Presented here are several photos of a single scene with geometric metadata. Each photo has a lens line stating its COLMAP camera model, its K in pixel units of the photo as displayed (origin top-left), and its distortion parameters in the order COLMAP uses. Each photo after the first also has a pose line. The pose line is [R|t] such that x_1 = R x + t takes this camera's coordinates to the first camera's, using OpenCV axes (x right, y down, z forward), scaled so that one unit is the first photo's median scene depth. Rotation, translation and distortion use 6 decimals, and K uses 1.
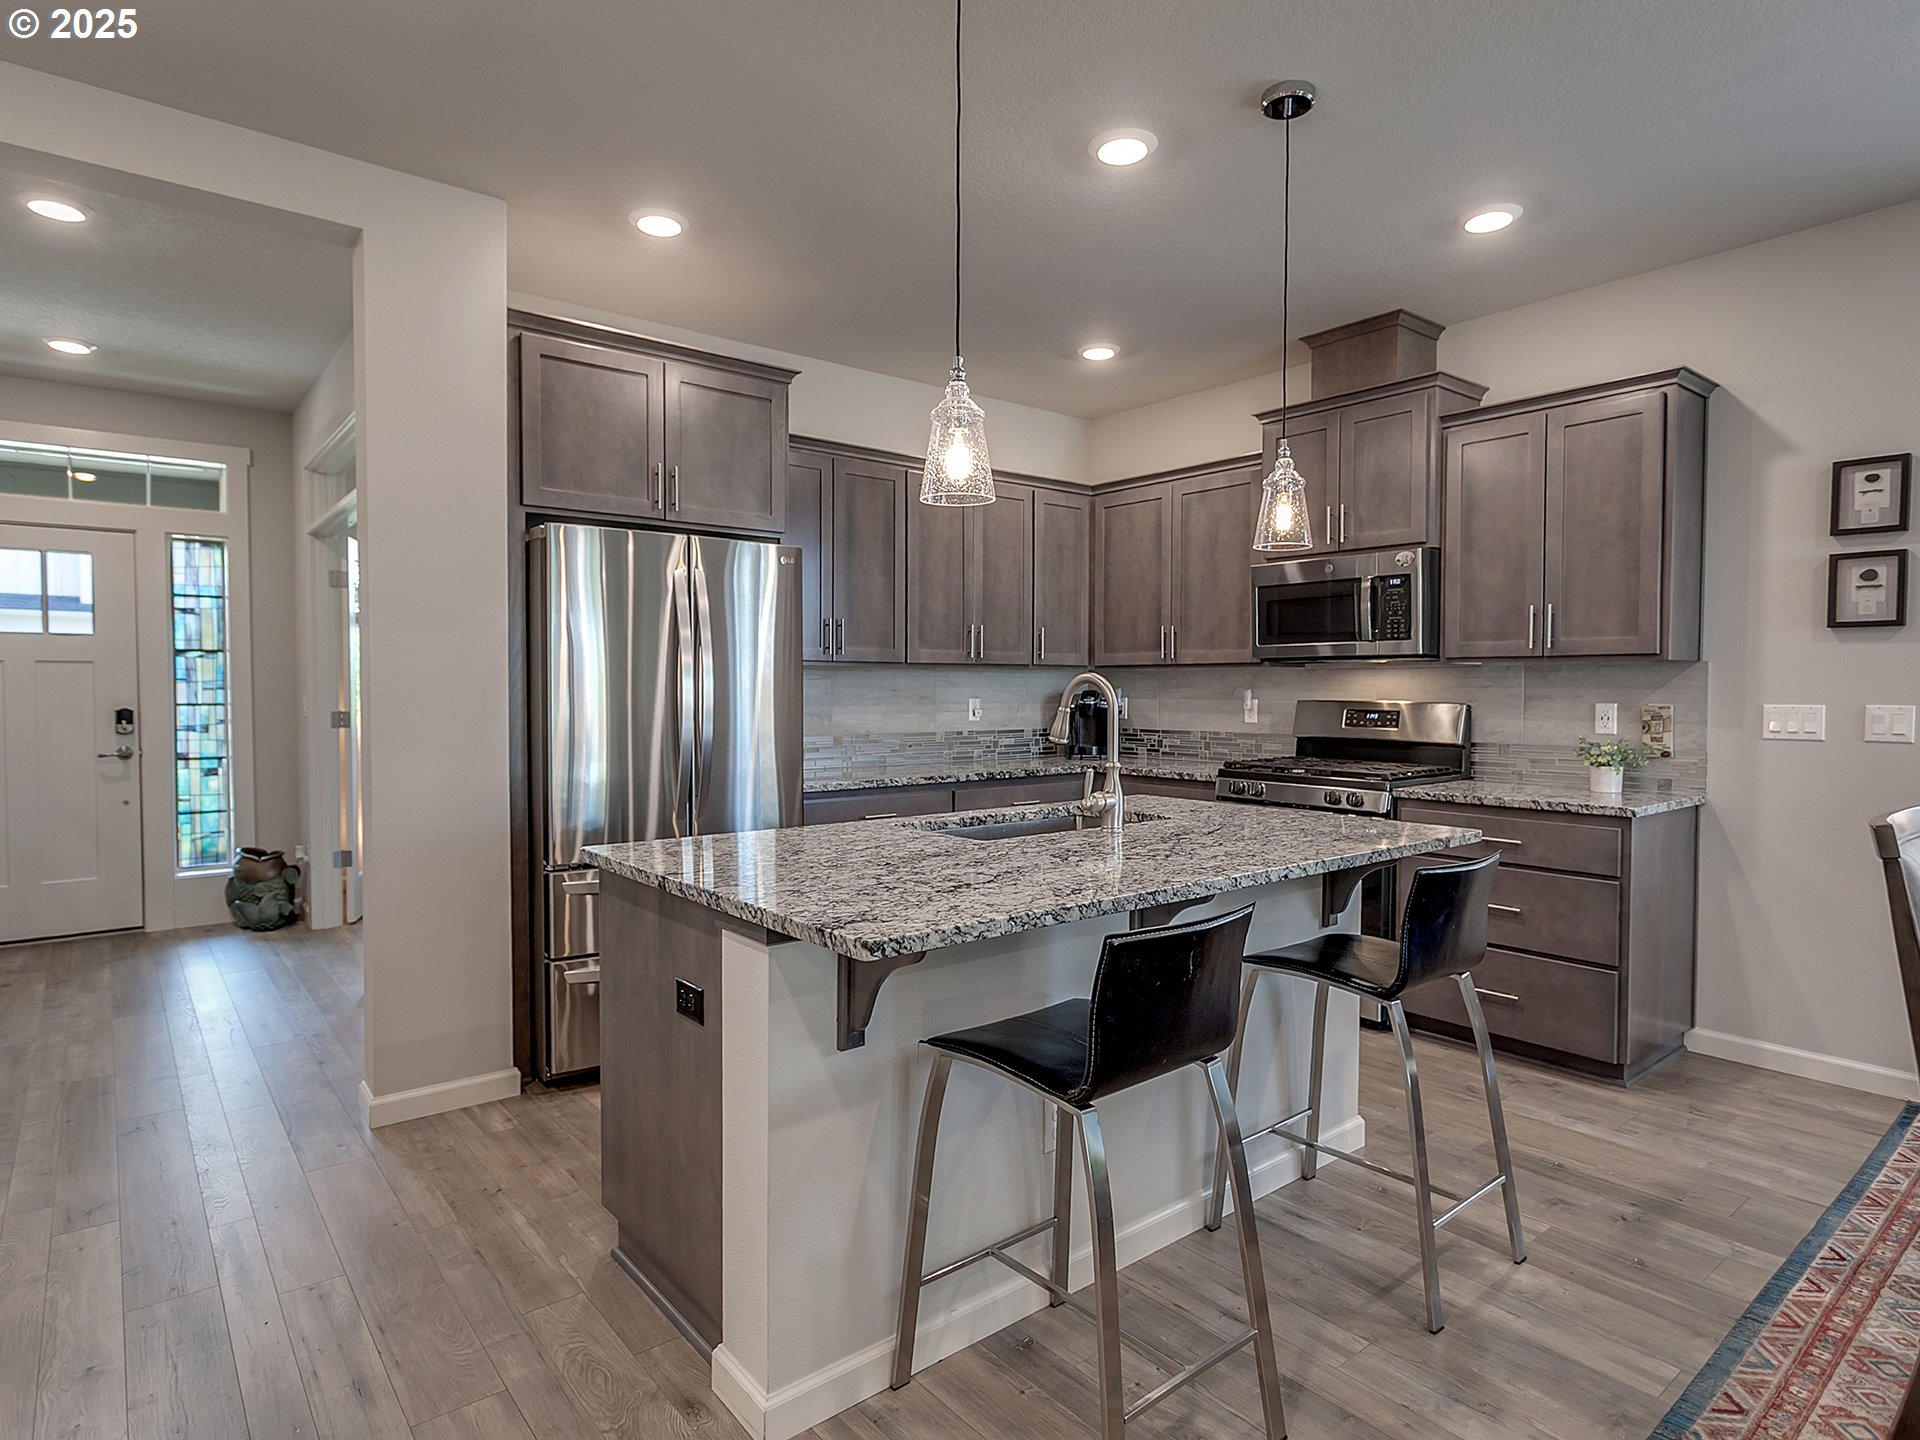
lens RADIAL K [[1047.1, 0, 911.4], [0, 1047.1, 718.7], [0, 0, 1]] dist [0.000246, 0.002416]
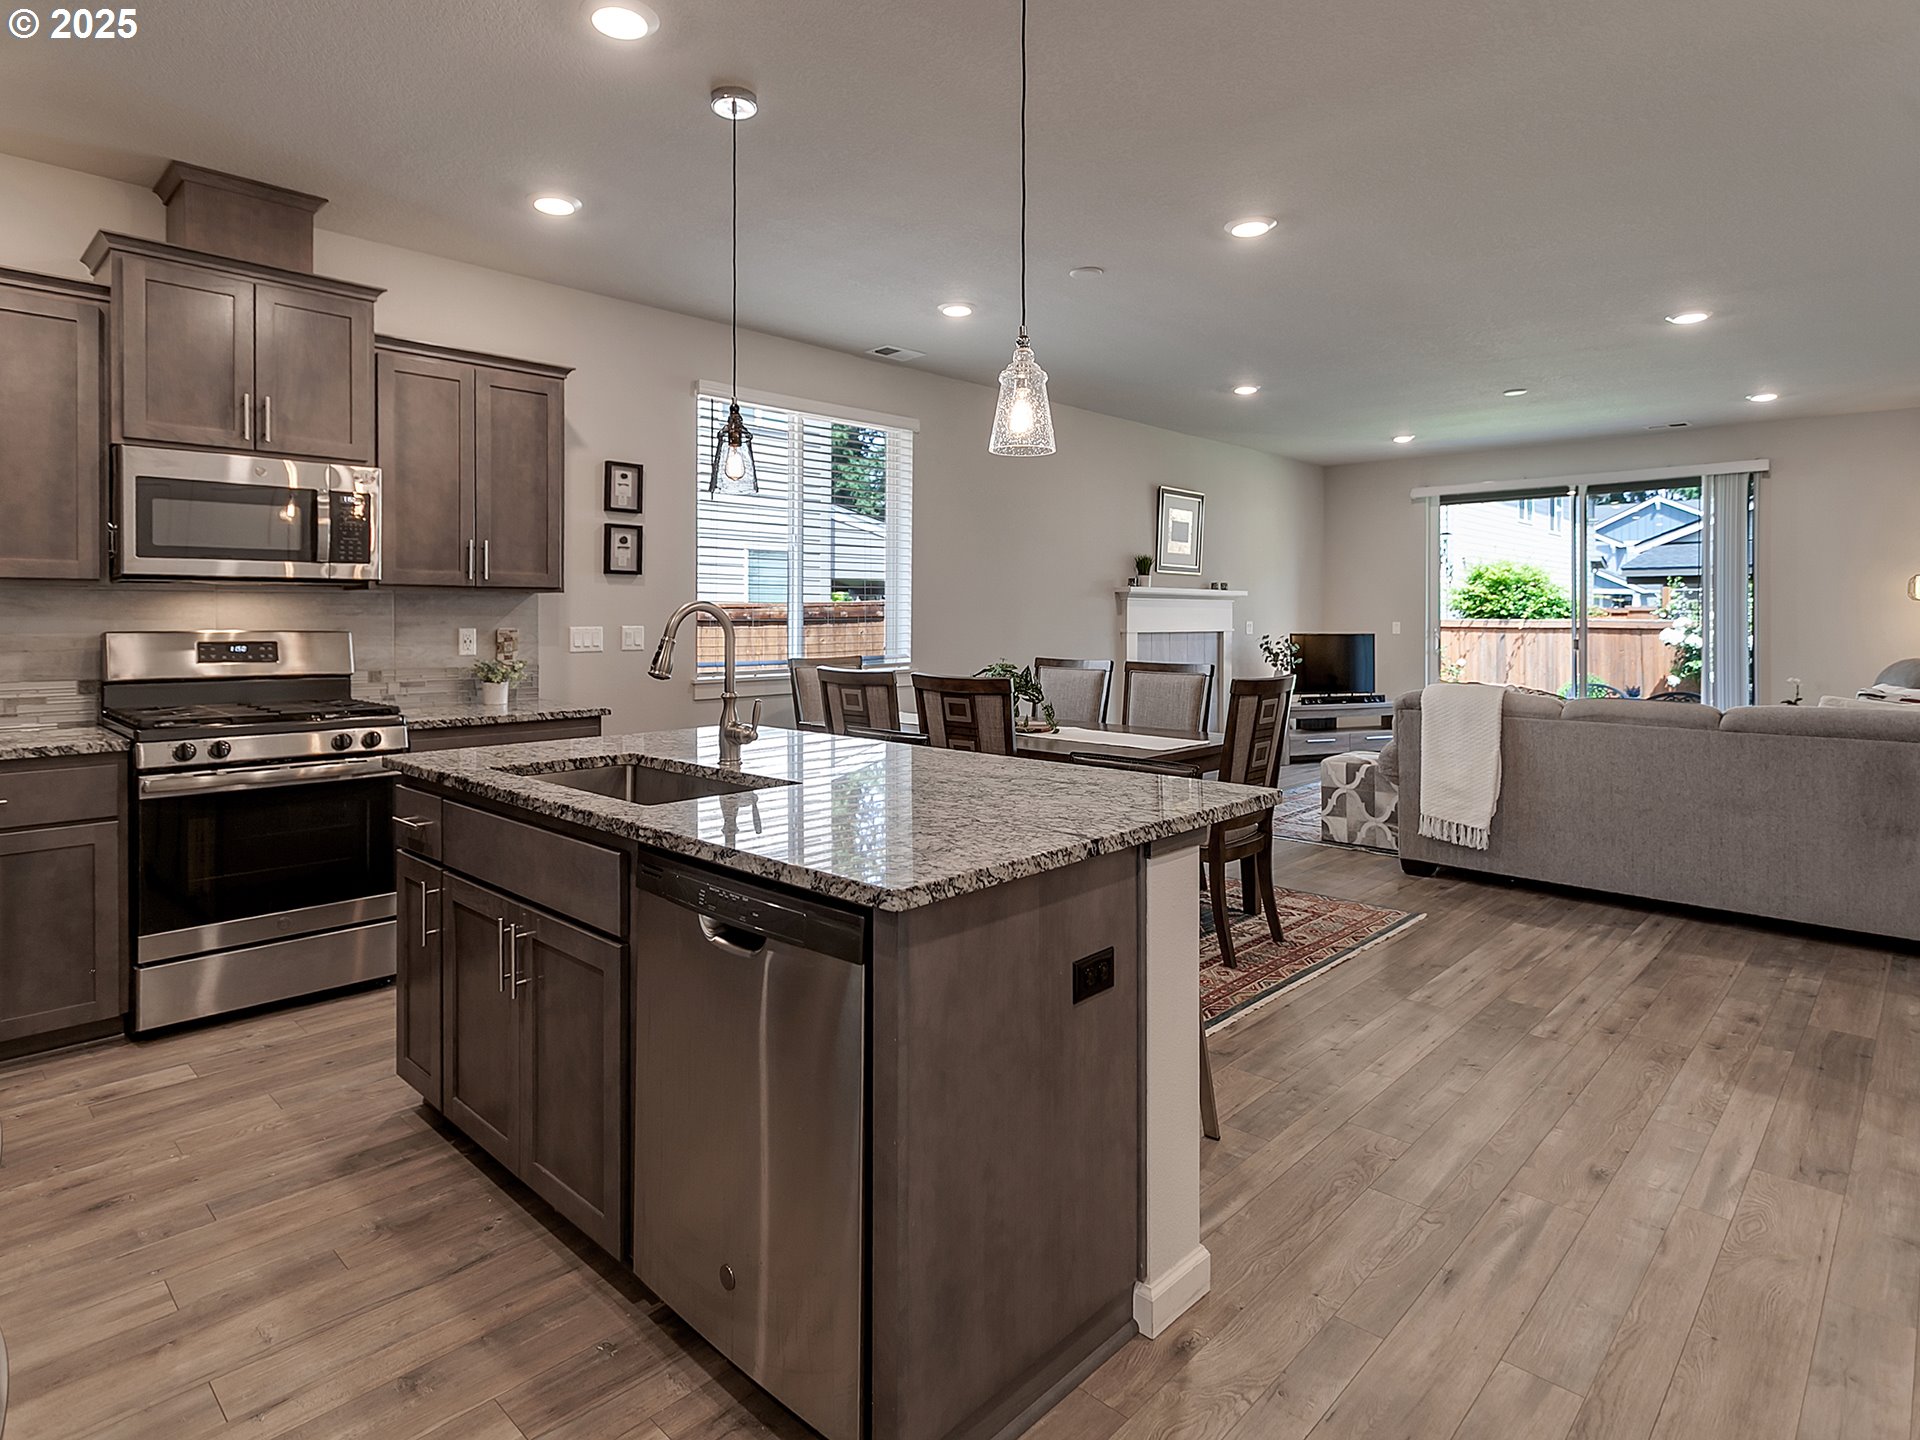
lens RADIAL K [[1063.9, 0, 938.3], [0, 1063.9, 621.5], [0, 0, 1]] dist [-0.003081, 0.000059]
pose [[-0.144845, -0.008695, 0.989416, -0.554481], [0.029081, 0.999492, 0.013041, -0.022021], [-0.989027, 0.030662, -0.144519, 0.646840]]
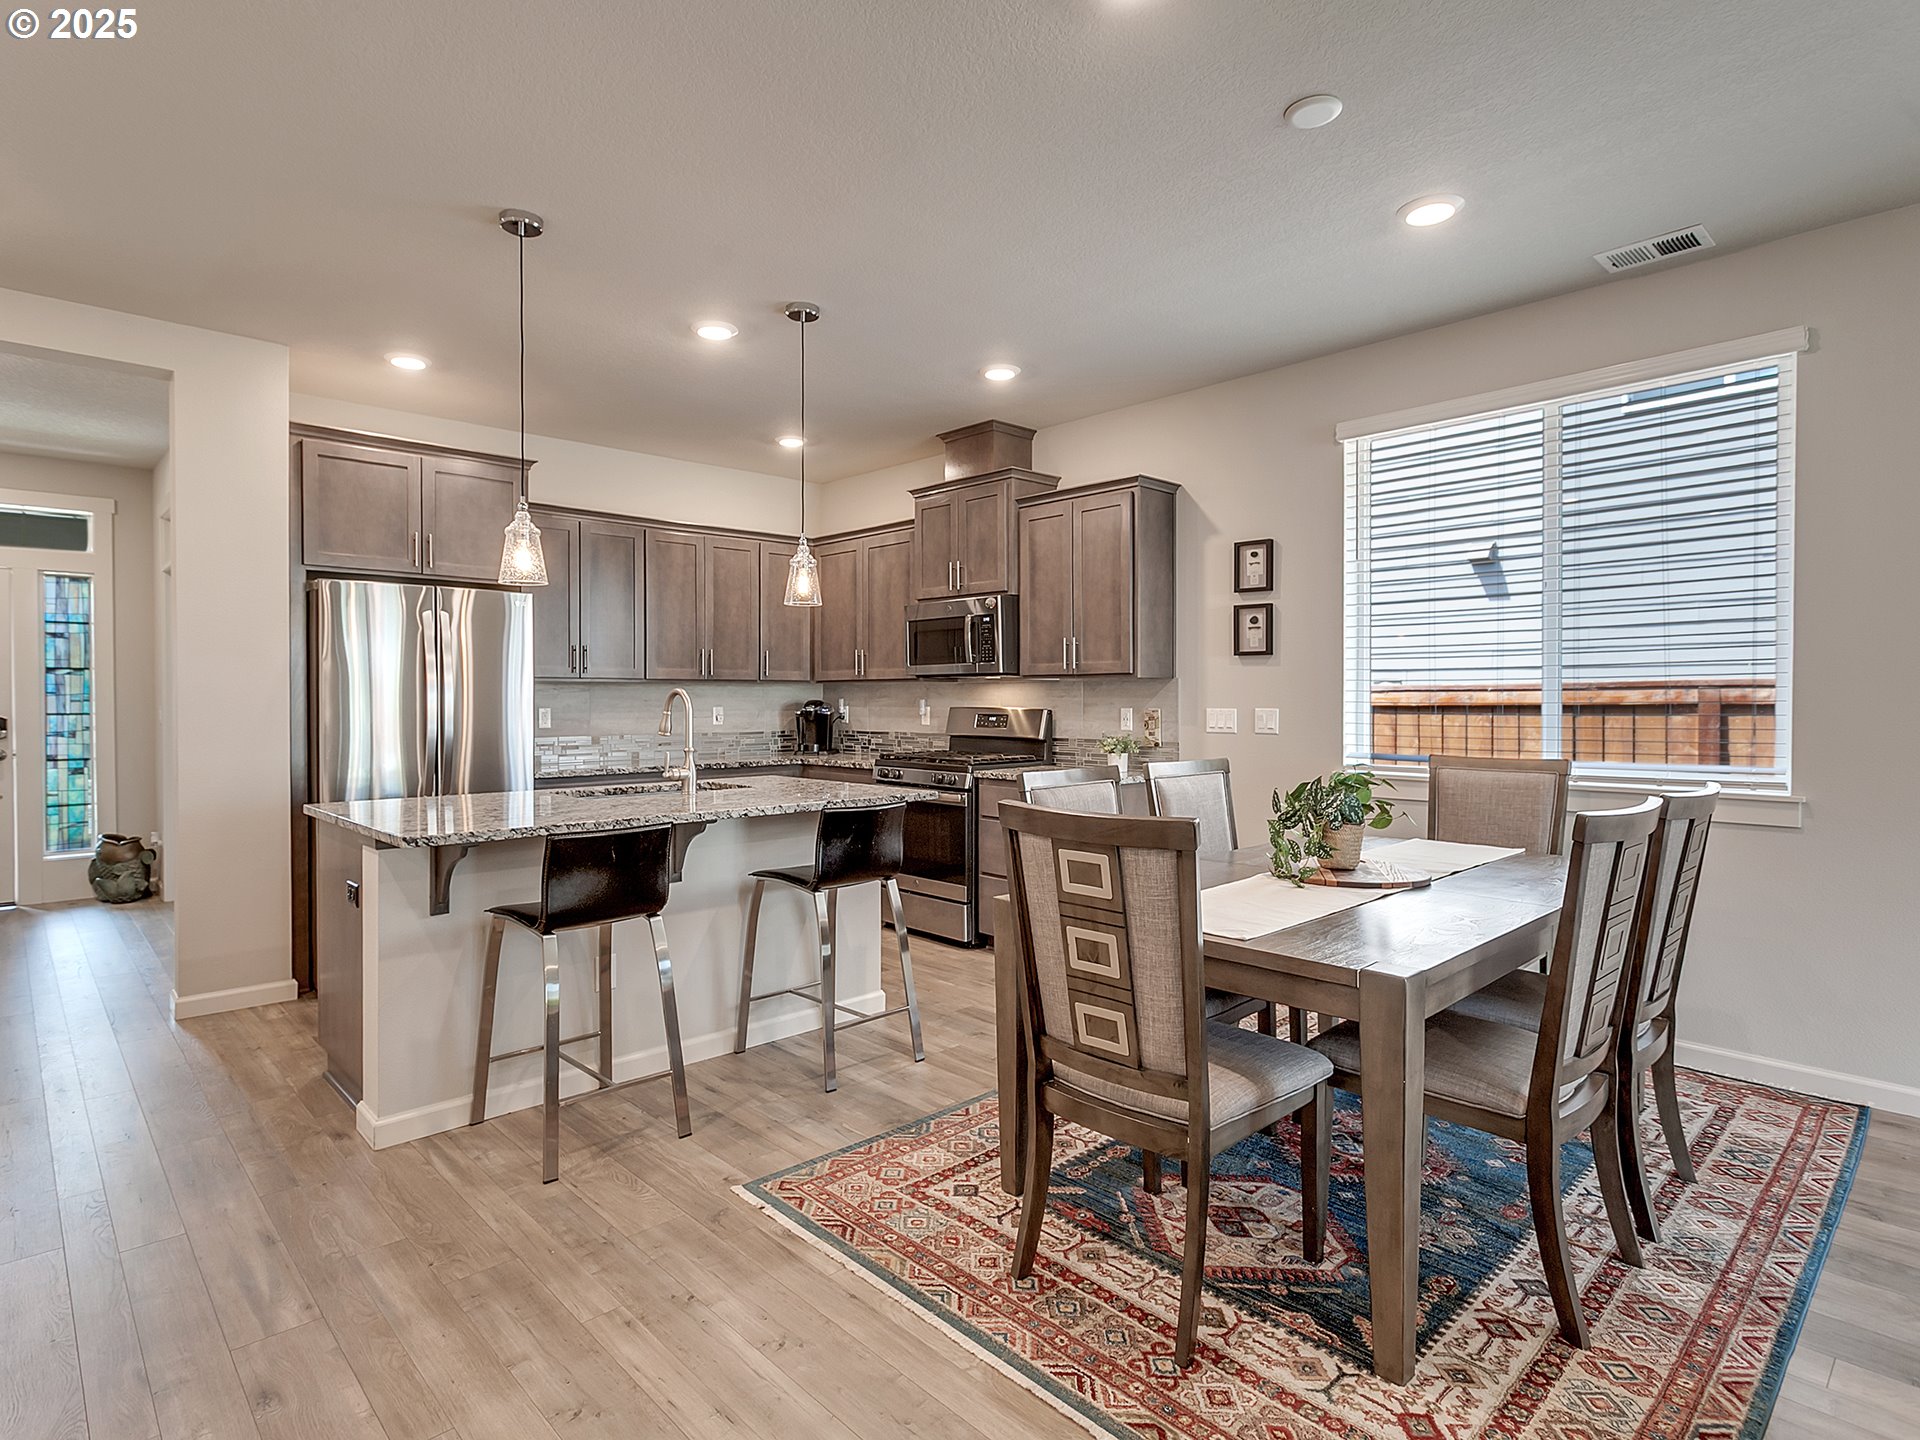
lens RADIAL K [[1014.9, 0, 902.0], [0, 1014.9, 710.2], [0, 0, 1]] dist [0.000479, 0.000984]
pose [[0.997415, -0.003183, 0.071786, 0.265374], [0.004495, 0.999826, -0.018128, 0.010628], [-0.071716, 0.018404, 0.997255, -0.315556]]
